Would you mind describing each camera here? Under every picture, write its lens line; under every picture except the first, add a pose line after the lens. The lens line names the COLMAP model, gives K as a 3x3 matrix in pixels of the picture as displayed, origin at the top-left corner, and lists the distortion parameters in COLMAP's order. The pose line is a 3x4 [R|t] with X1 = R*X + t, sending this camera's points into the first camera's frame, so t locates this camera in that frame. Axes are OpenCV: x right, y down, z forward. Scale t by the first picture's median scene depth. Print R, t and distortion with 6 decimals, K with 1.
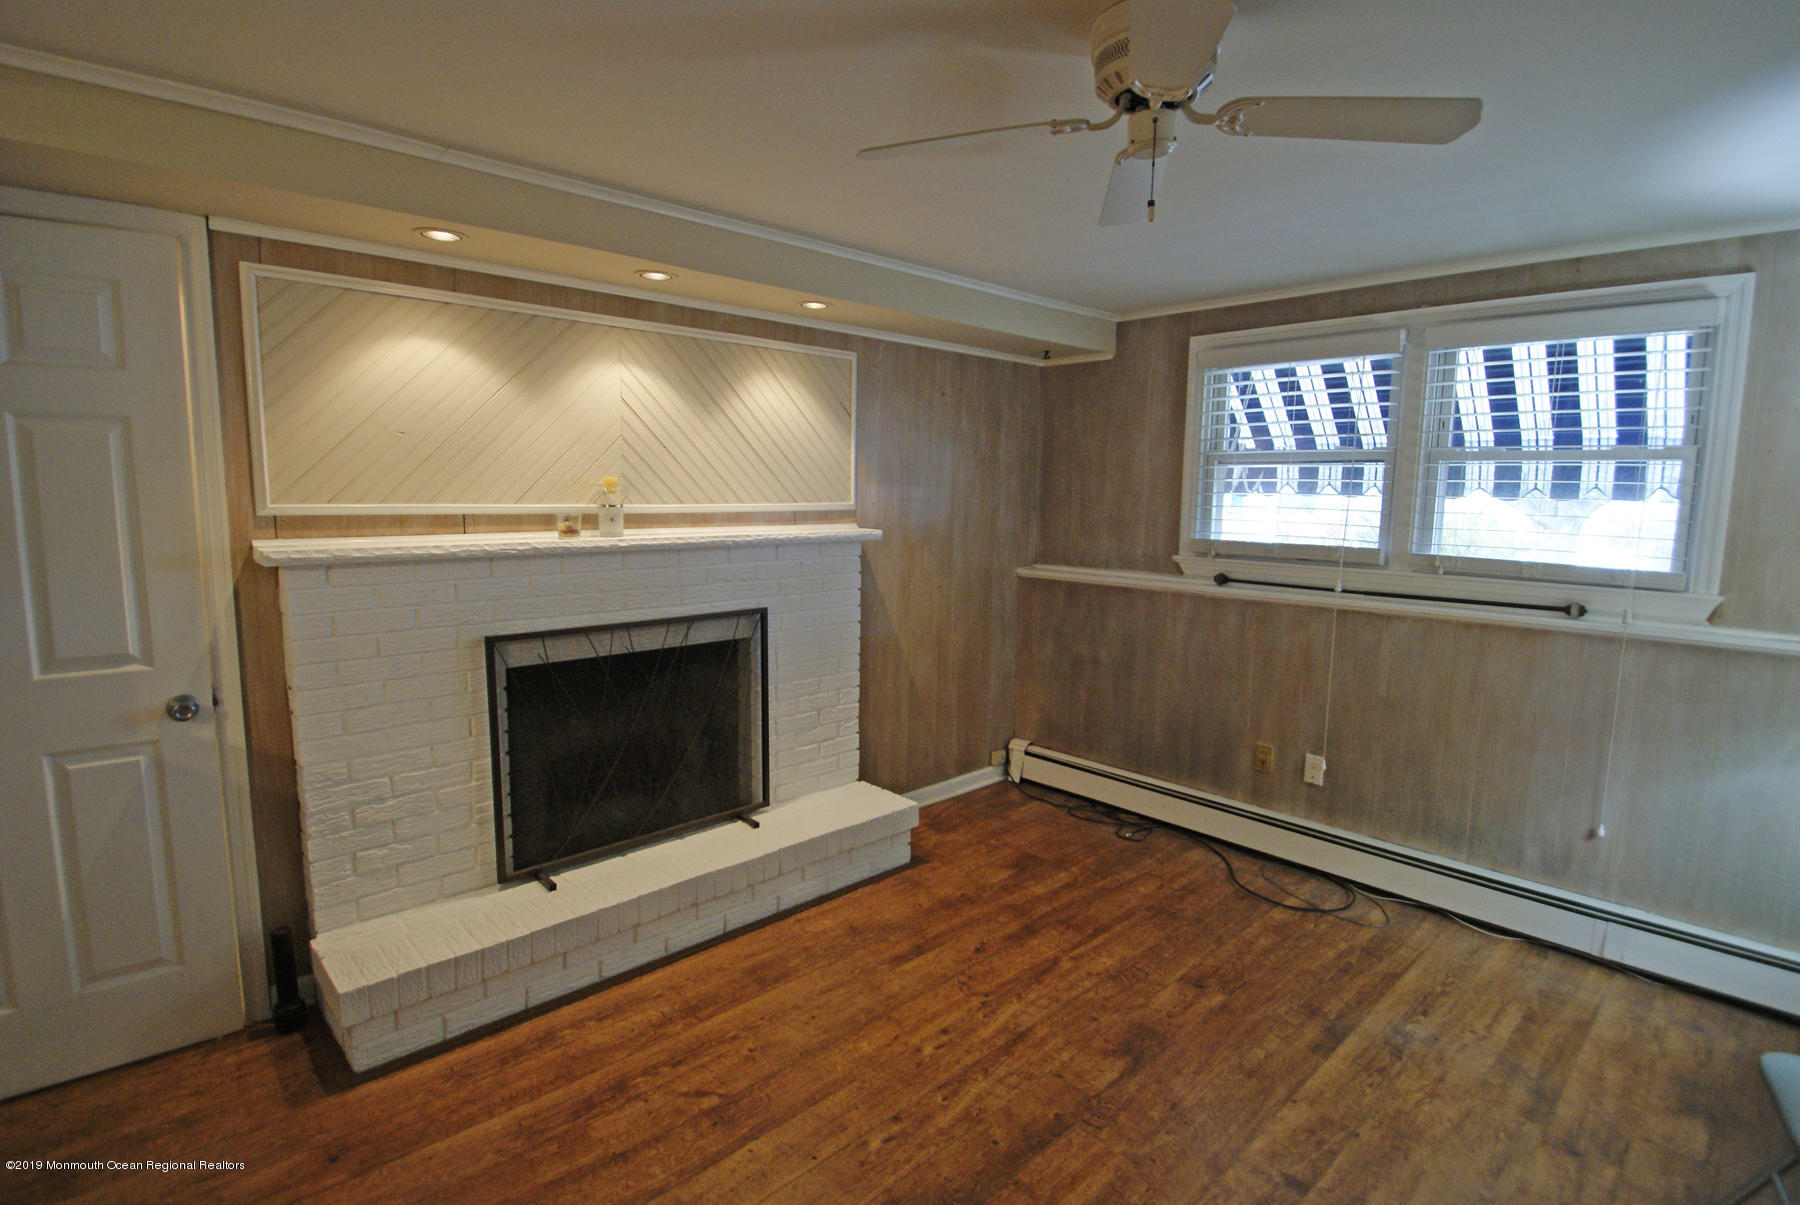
lens RADIAL K [[876.2, 0, 900.0], [0, 876.2, 602.5], [0, 0, 1]] dist [0.013142, -0.022159]
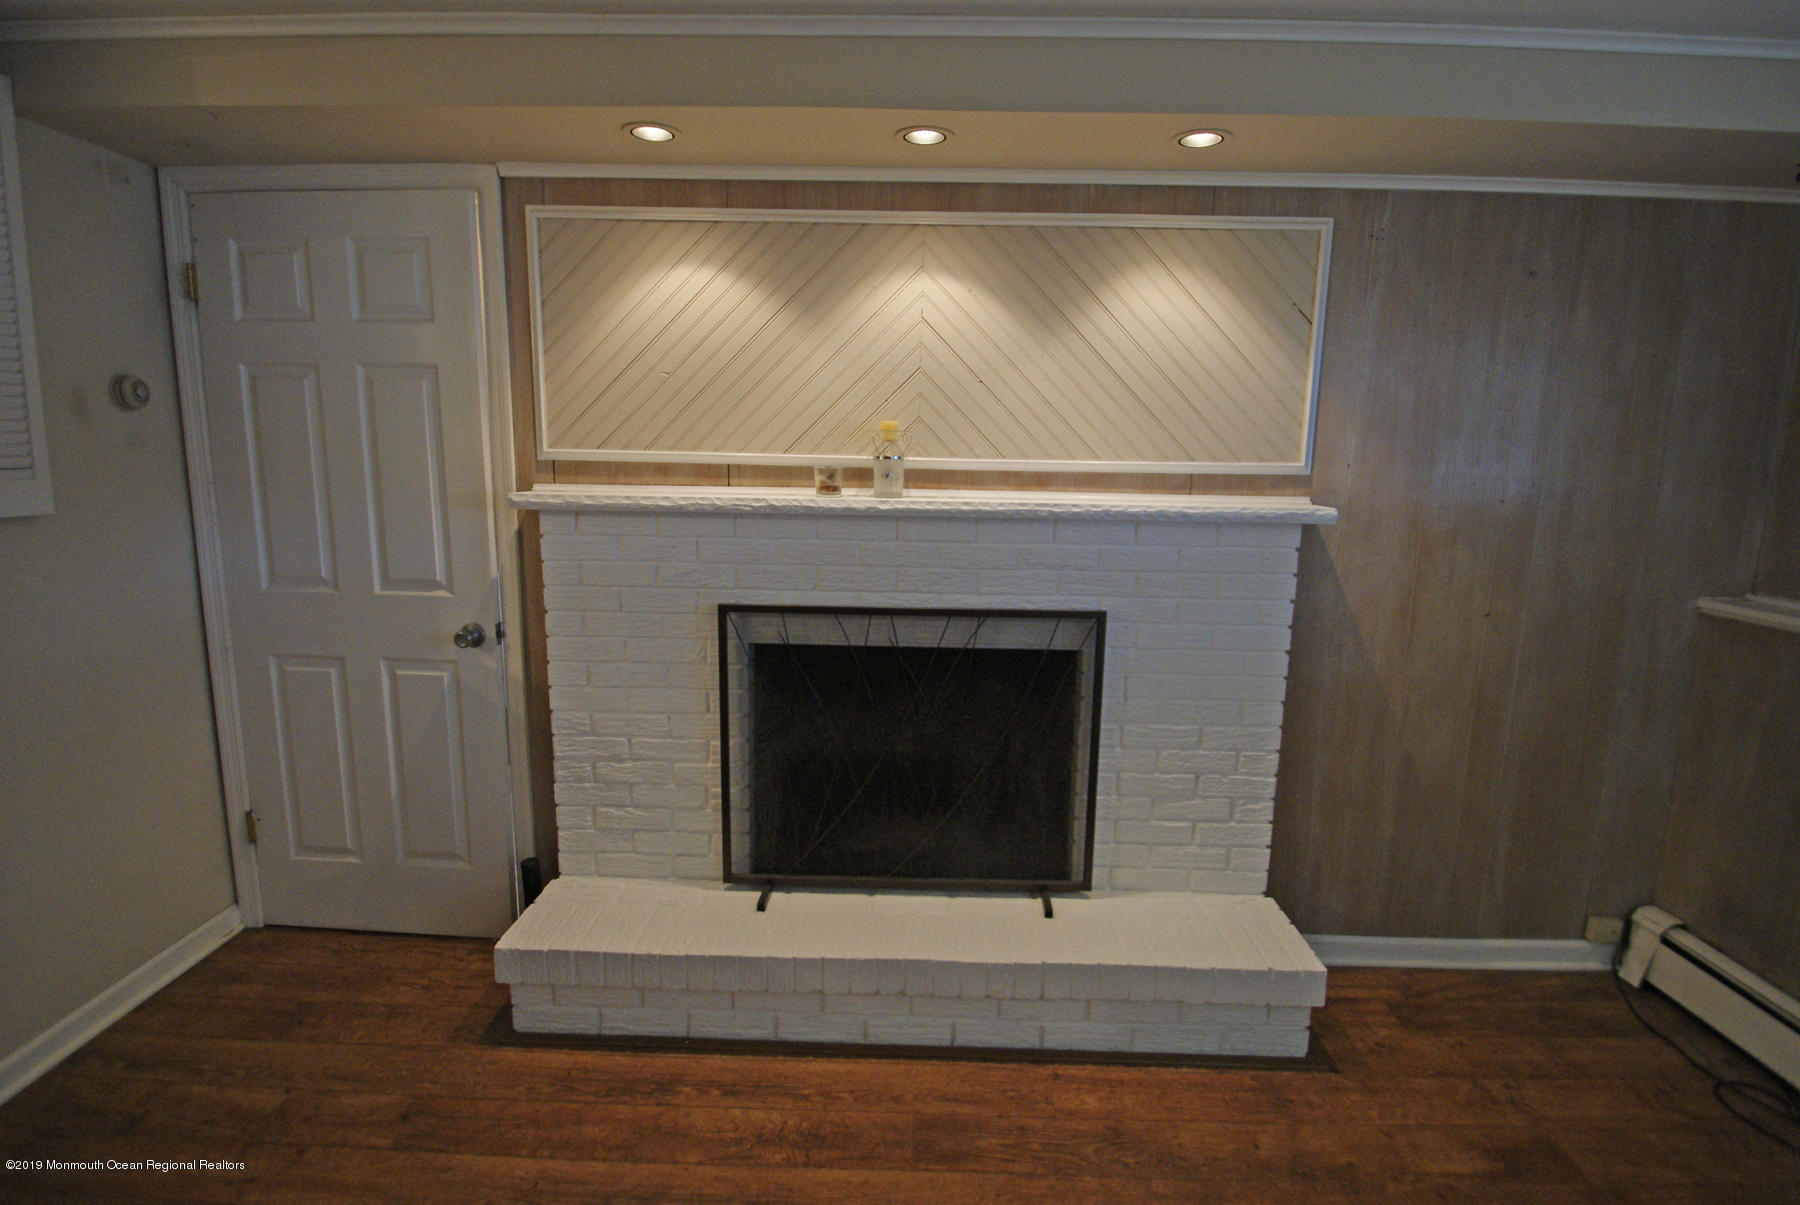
lens RADIAL K [[876.2, 0, 900.0], [0, 876.2, 602.5], [0, 0, 1]] dist [0.013142, -0.022159]
pose [[0.717685, 0.115872, -0.686660, 0.234553], [-0.100664, 0.992965, 0.062348, -0.031906], [0.689054, 0.024376, 0.724300, 0.444781]]
